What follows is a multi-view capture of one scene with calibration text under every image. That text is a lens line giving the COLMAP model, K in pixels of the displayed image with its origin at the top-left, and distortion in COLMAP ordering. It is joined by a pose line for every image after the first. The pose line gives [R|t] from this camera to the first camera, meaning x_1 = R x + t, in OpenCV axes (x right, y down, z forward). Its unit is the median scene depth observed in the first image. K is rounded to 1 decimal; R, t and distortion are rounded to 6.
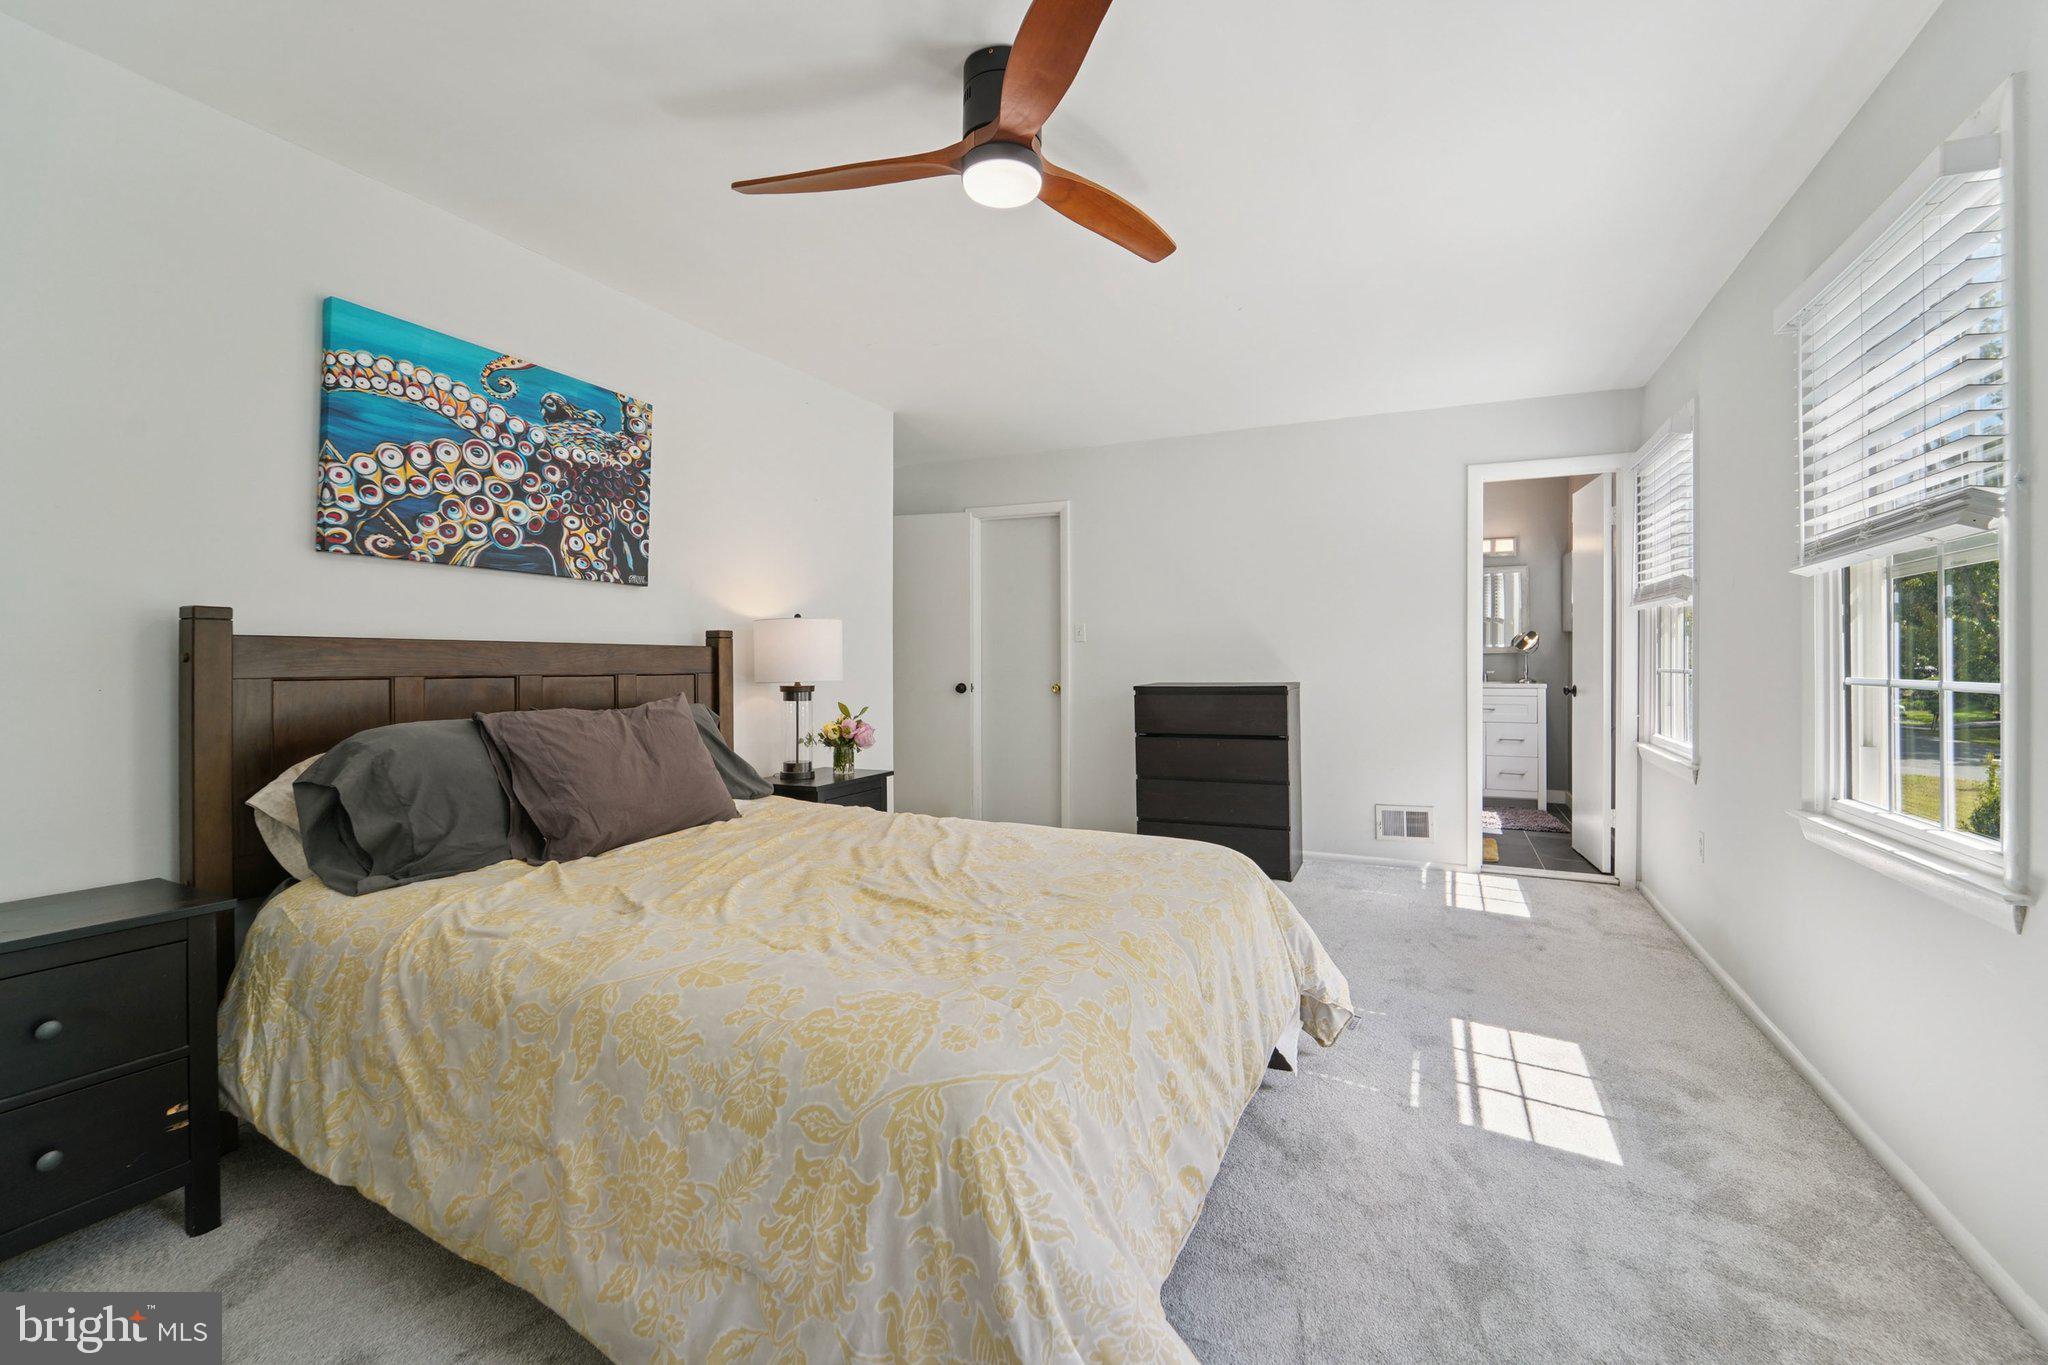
lens RADIAL K [[850.3, 0, 1025.8], [0, 850.3, 674.9], [0, 0, 1]] dist [-0.000283, -0.000030]
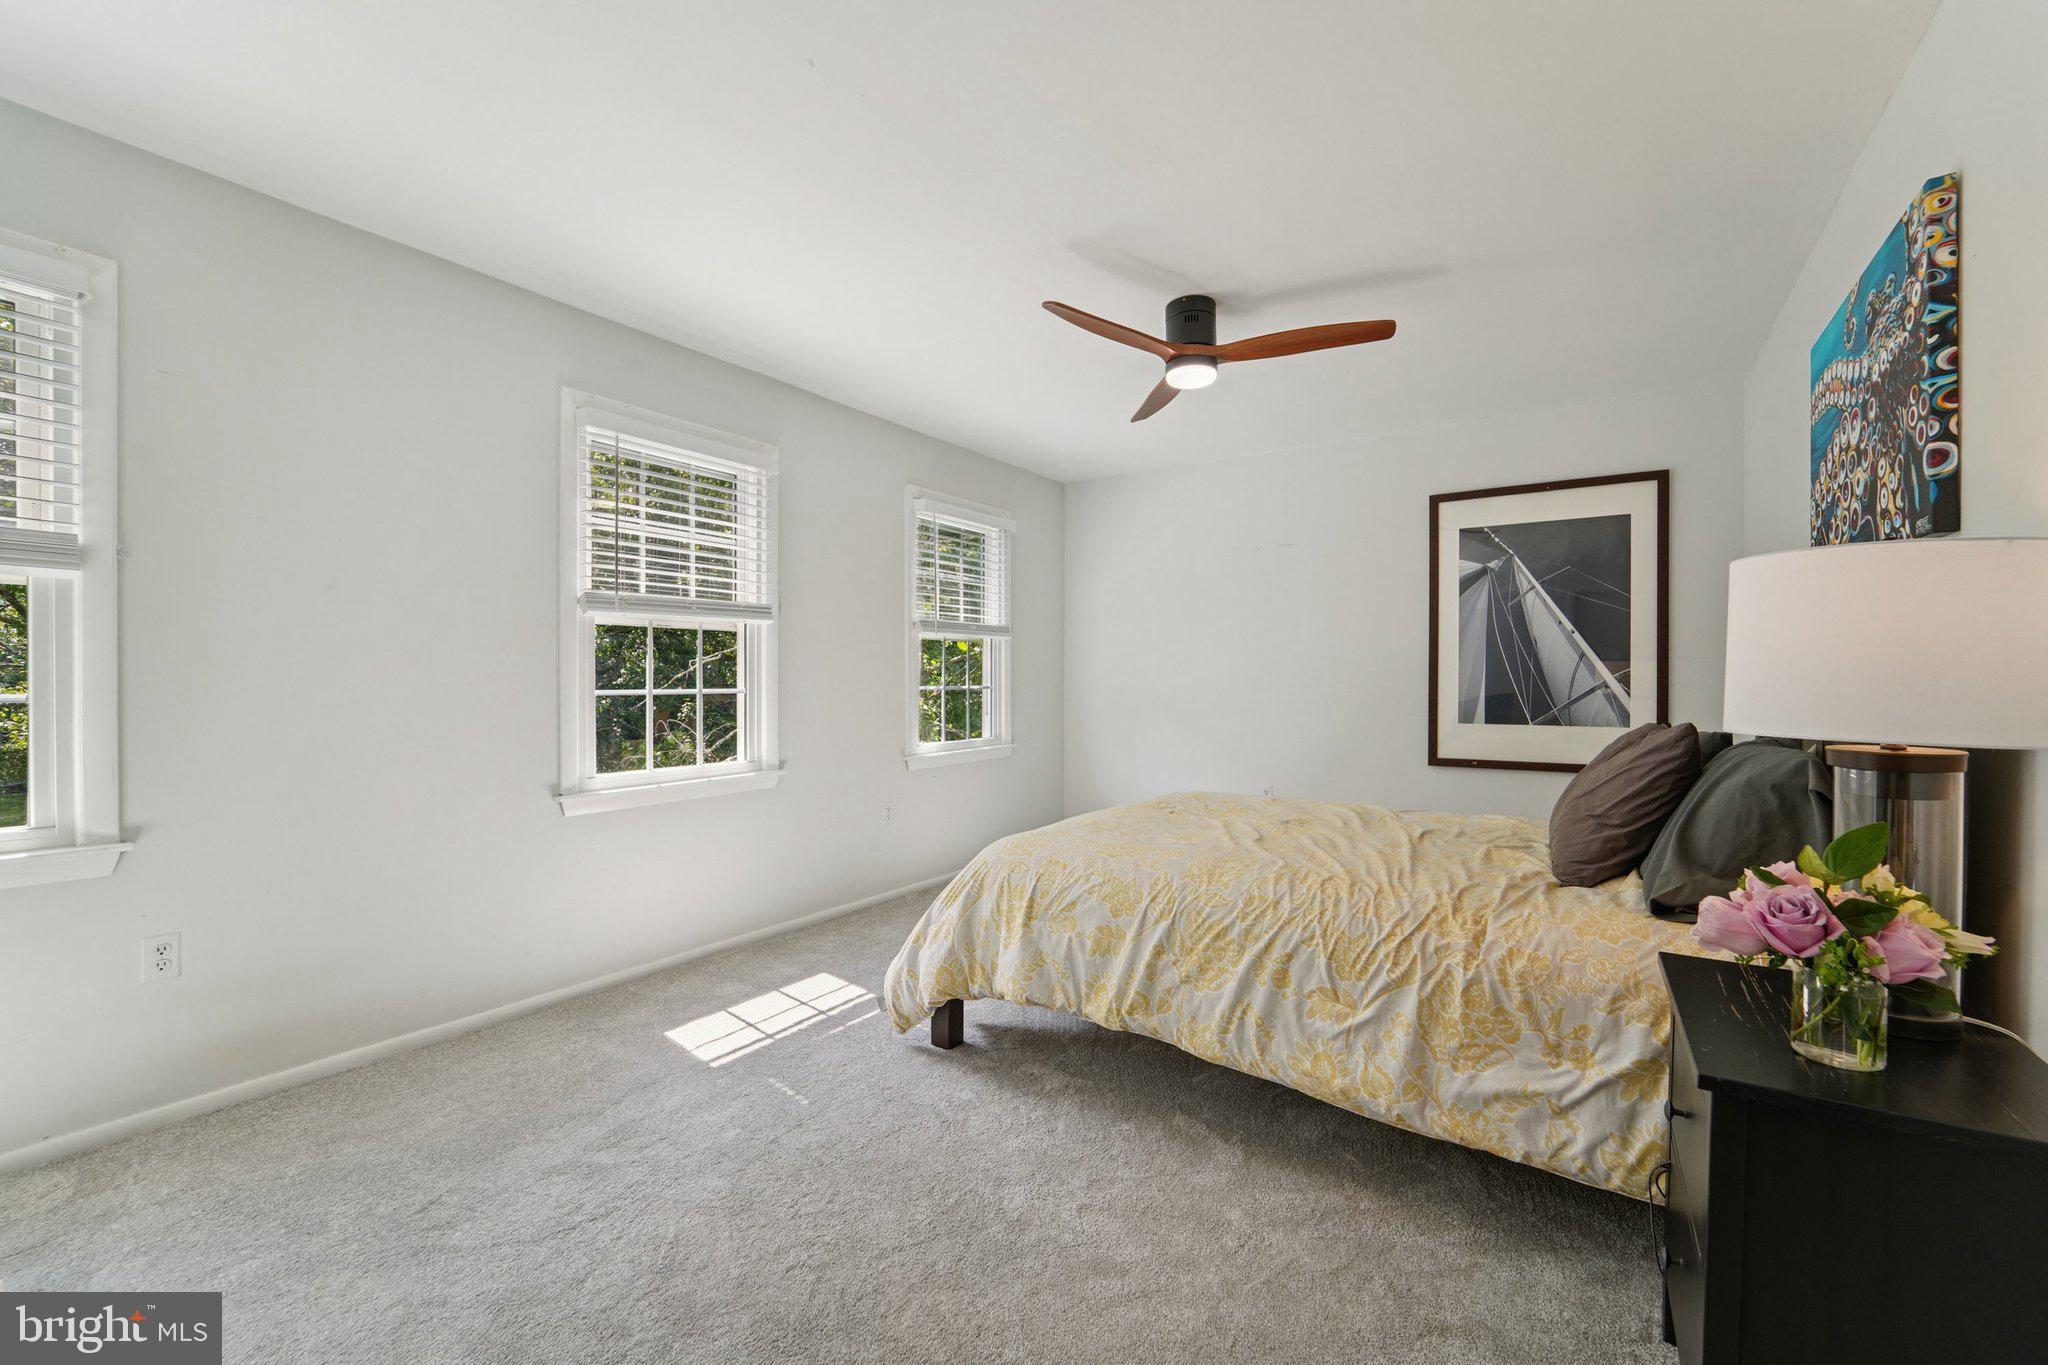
lens RADIAL K [[850.3, 0, 1025.8], [0, 850.3, 674.9], [0, 0, 1]] dist [-0.000283, -0.000030]
pose [[-0.990121, -0.001439, 0.140212, 0.058371], [-0.000376, 0.999971, 0.007610, -0.037639], [-0.140218, 0.007482, -0.990092, 2.688906]]
